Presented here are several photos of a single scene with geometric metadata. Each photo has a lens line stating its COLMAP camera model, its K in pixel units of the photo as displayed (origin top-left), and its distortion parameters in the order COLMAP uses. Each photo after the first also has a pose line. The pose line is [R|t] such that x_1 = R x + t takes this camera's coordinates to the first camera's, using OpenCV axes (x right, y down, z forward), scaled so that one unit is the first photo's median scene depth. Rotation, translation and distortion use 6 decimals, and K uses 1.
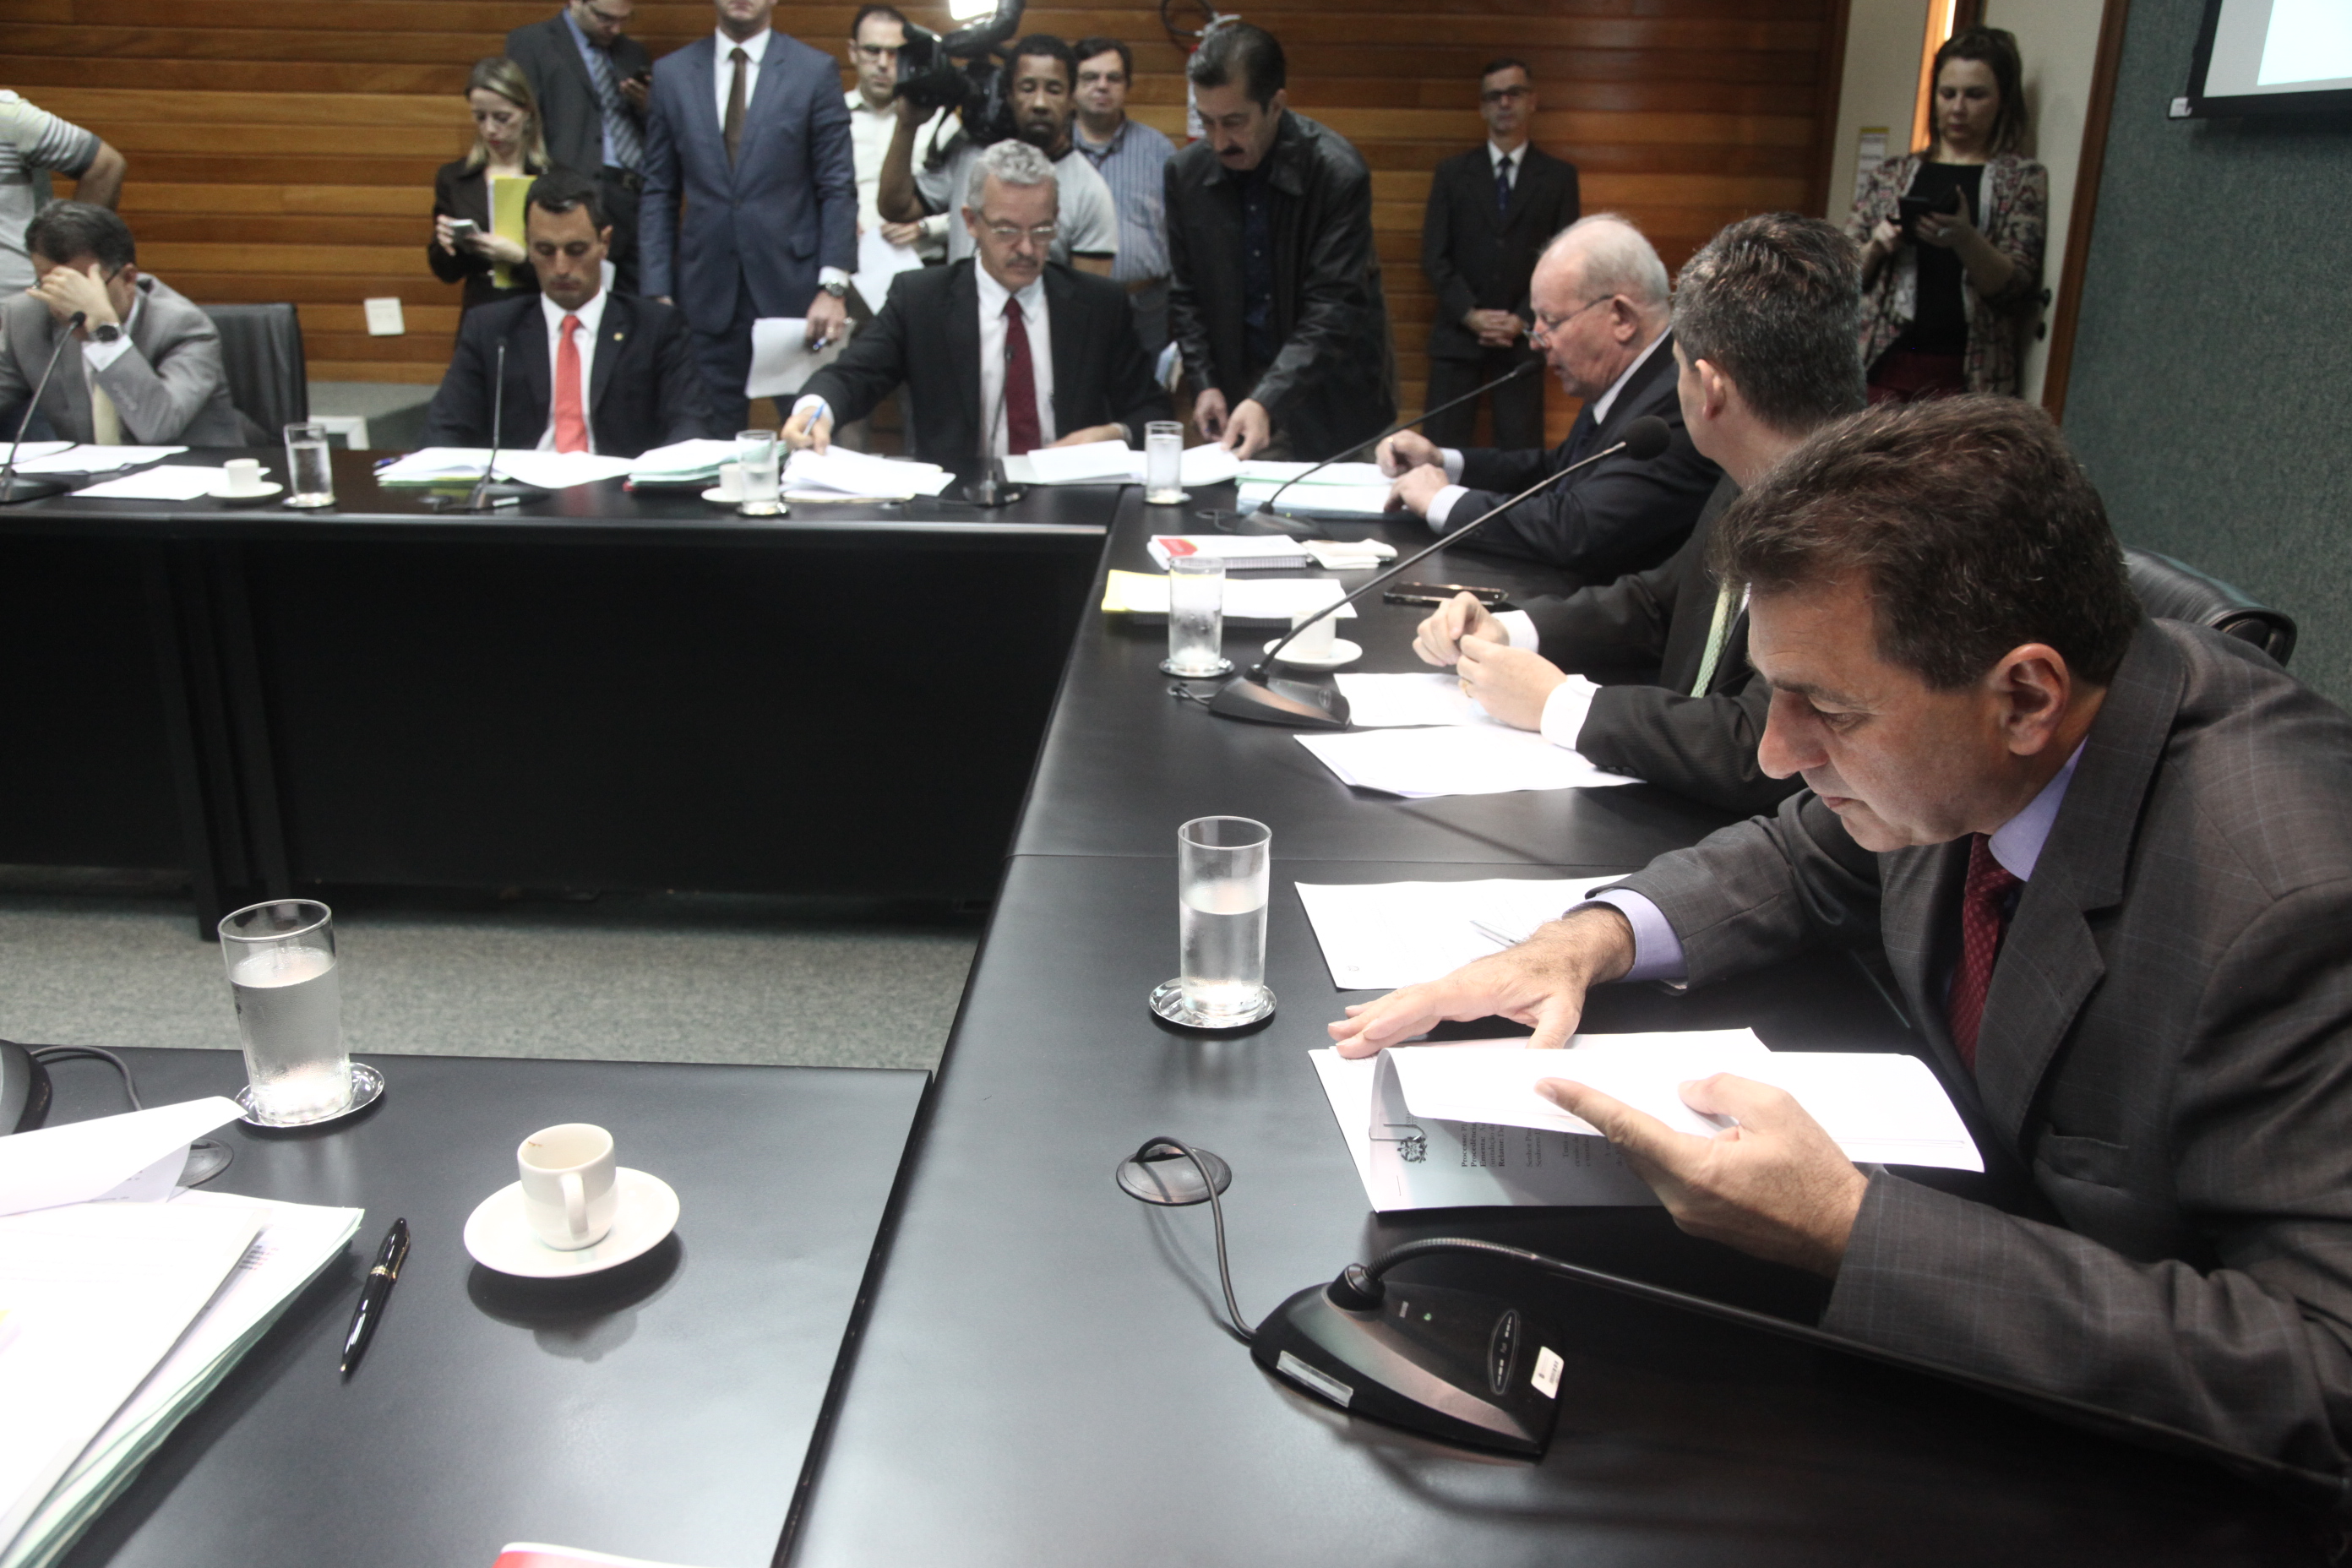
lens RADIAL K [[1875.6, 0, 1176.0], [0, 1875.6, 784.0], [0, 0, 1]] dist [-0.064339, 0.074659]
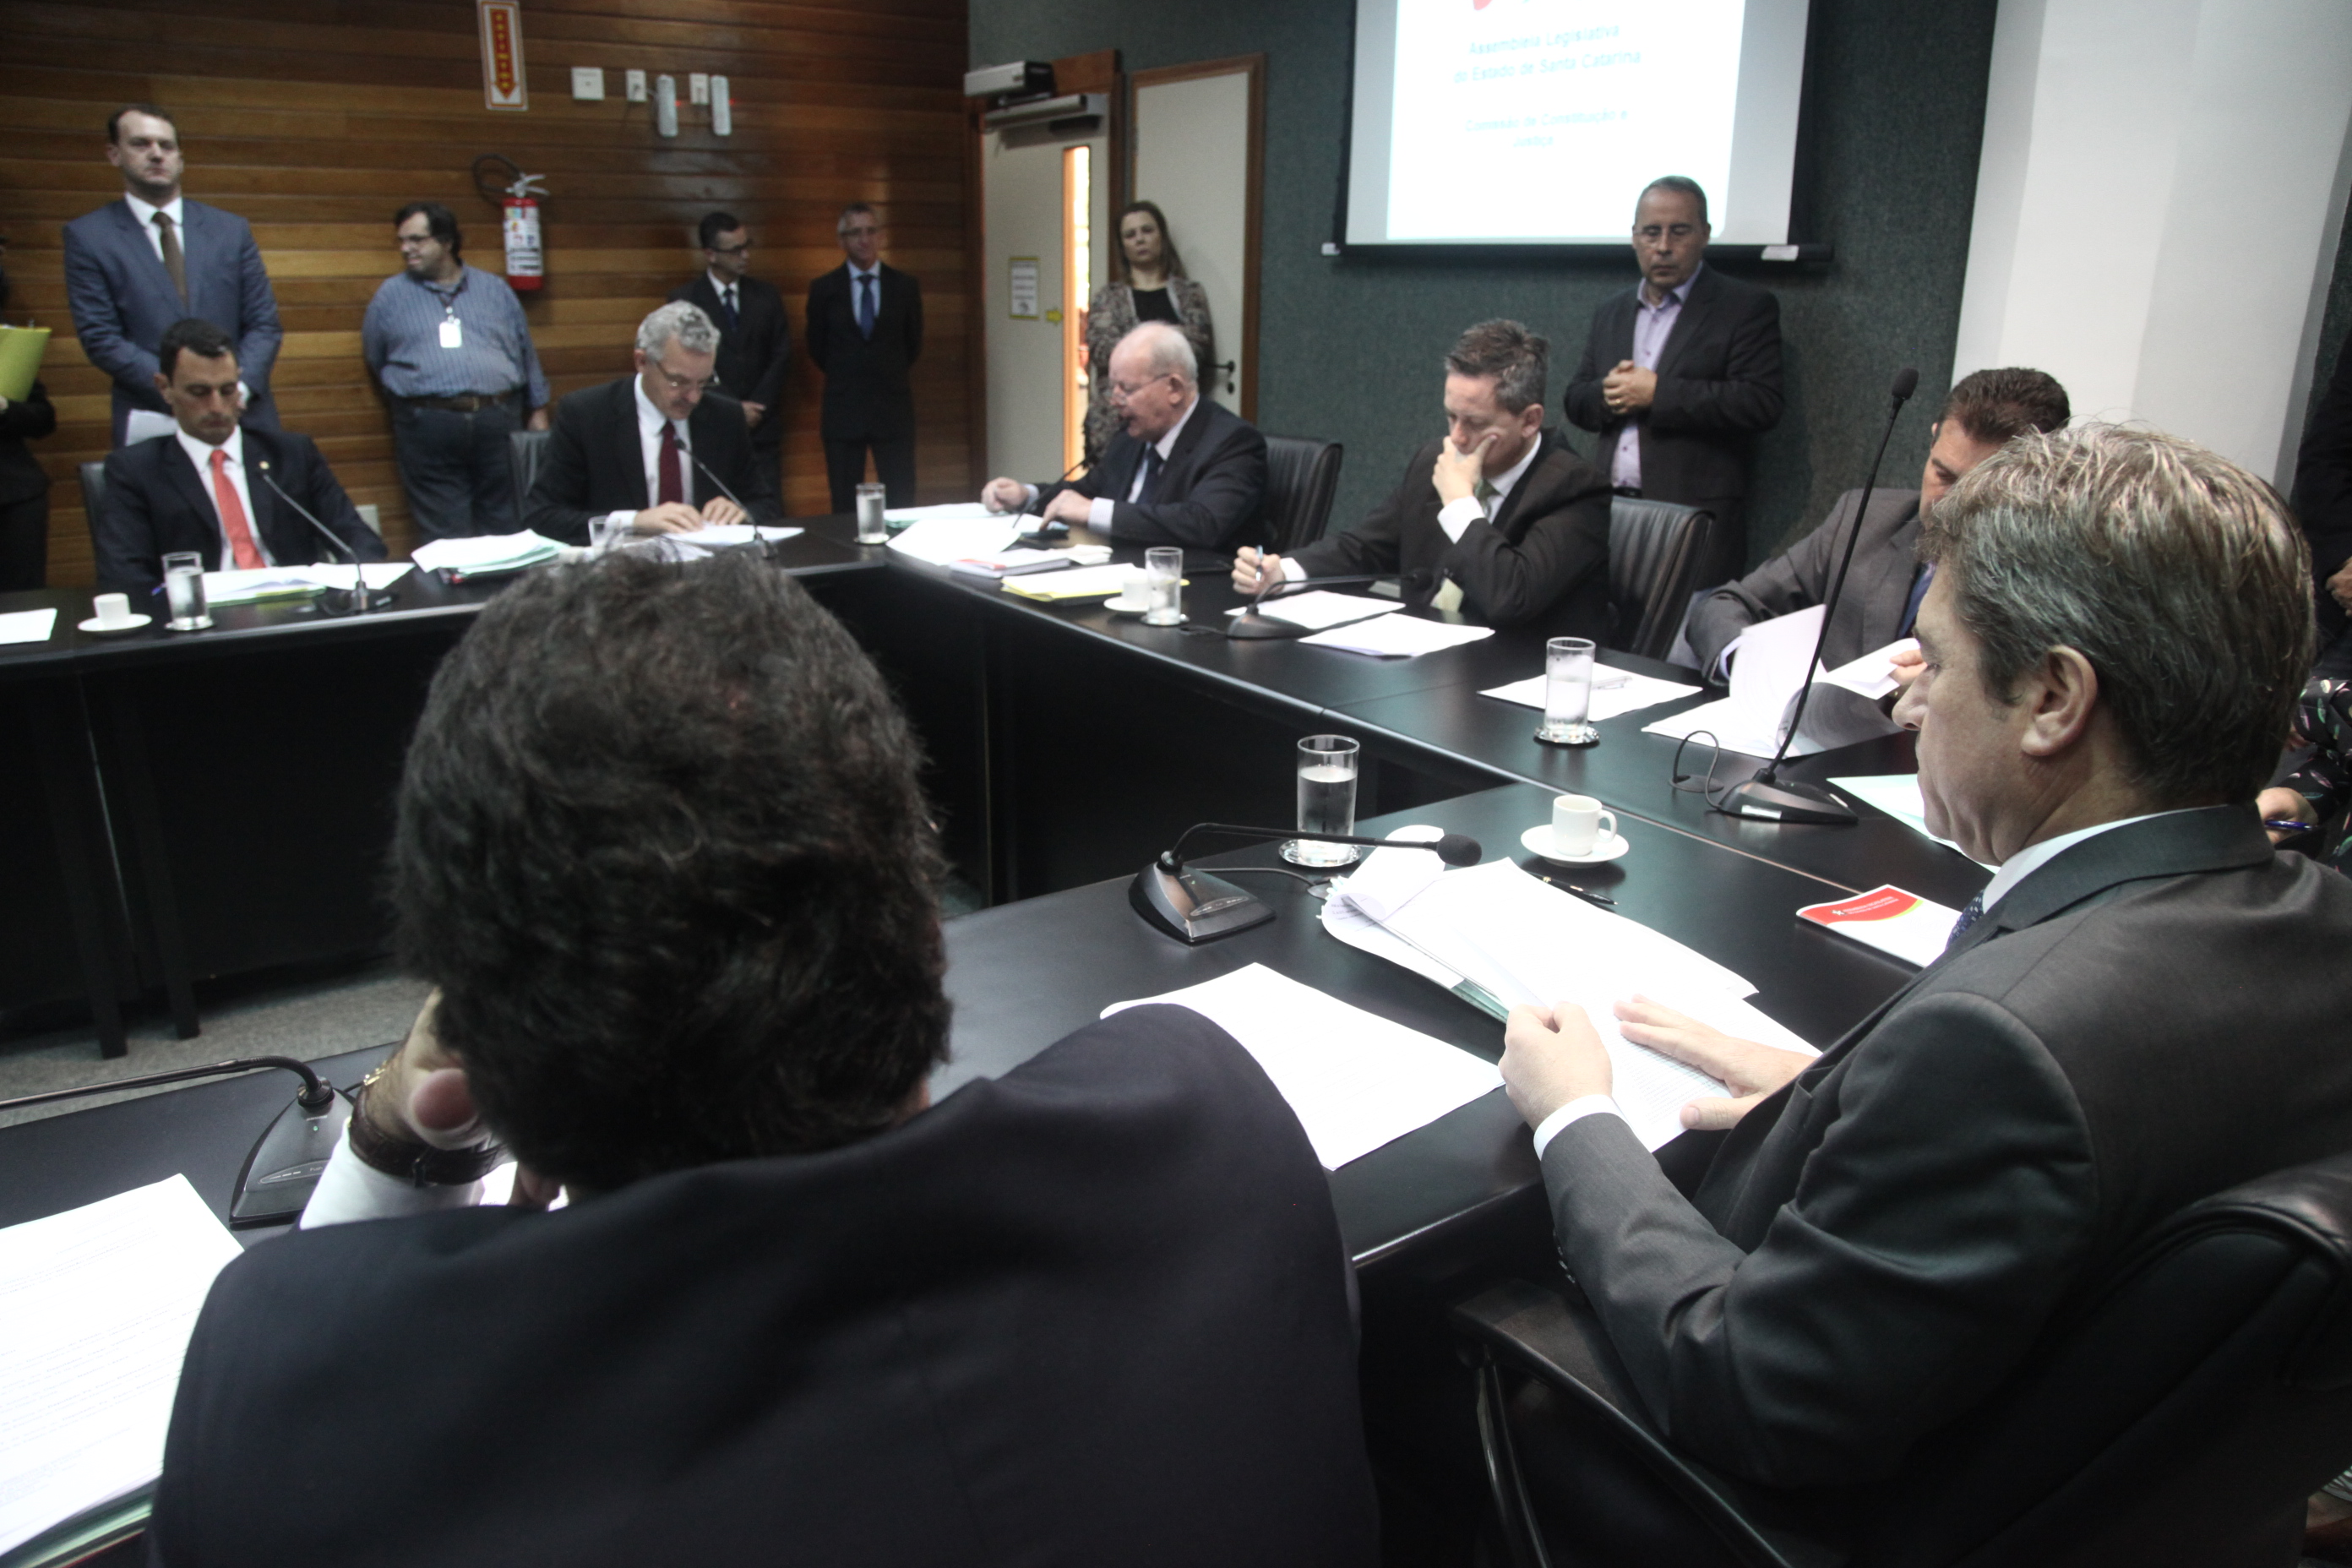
lens RADIAL K [[1594.4, 0, 1176.0], [0, 1594.4, 784.0], [0, 0, 1]] dist [-0.097313, 0.004470]
pose [[0.805433, -0.186781, 0.562486, -0.496853], [0.193127, 0.979956, 0.048867, 0.007226], [-0.560339, 0.069272, 0.825362, -0.055676]]
